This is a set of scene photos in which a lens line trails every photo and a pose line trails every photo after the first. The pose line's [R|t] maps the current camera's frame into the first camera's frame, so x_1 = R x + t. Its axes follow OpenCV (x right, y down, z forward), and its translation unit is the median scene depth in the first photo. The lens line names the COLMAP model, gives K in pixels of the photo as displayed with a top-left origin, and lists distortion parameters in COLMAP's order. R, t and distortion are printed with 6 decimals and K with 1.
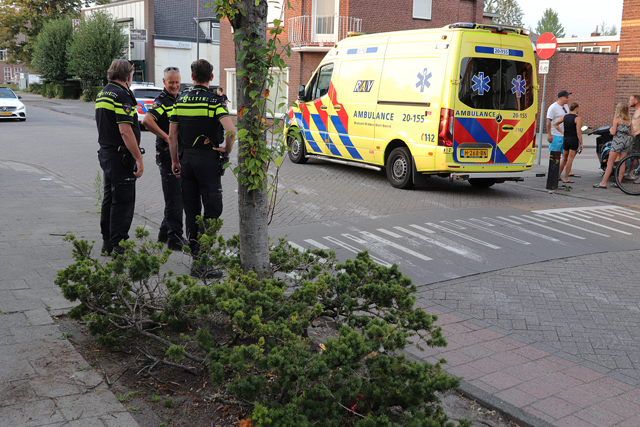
lens RADIAL K [[712.0, 0, 320.0], [0, 712.0, 213.5], [0, 0, 1]] dist [-0.009537, 0.007665]
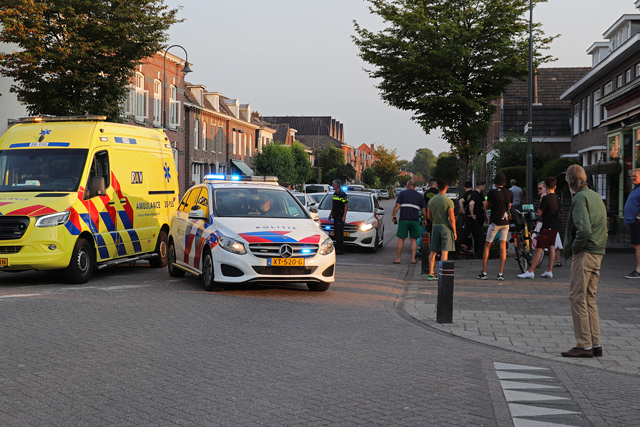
lens RADIAL K [[1032.4, 0, 320.0], [0, 1032.4, 213.5], [0, 0, 1]] dist [0.000395, -0.000599]
pose [[-0.769347, -0.052893, 0.636638, -1.068775], [0.078100, 0.981304, 0.175908, -0.370139], [-0.634039, 0.185056, -0.750832, 1.967250]]
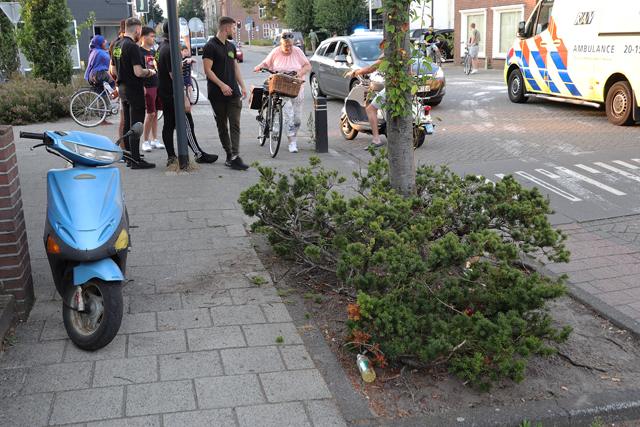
lens RADIAL K [[712.0, 0, 320.0], [0, 712.0, 213.5], [0, 0, 1]] dist [-0.009537, 0.007665]
pose [[0.941023, 0.024639, -0.337444, 0.057353], [0.000148, 0.997315, 0.073234, 0.011990], [0.338343, -0.068965, 0.938492, -0.029417]]
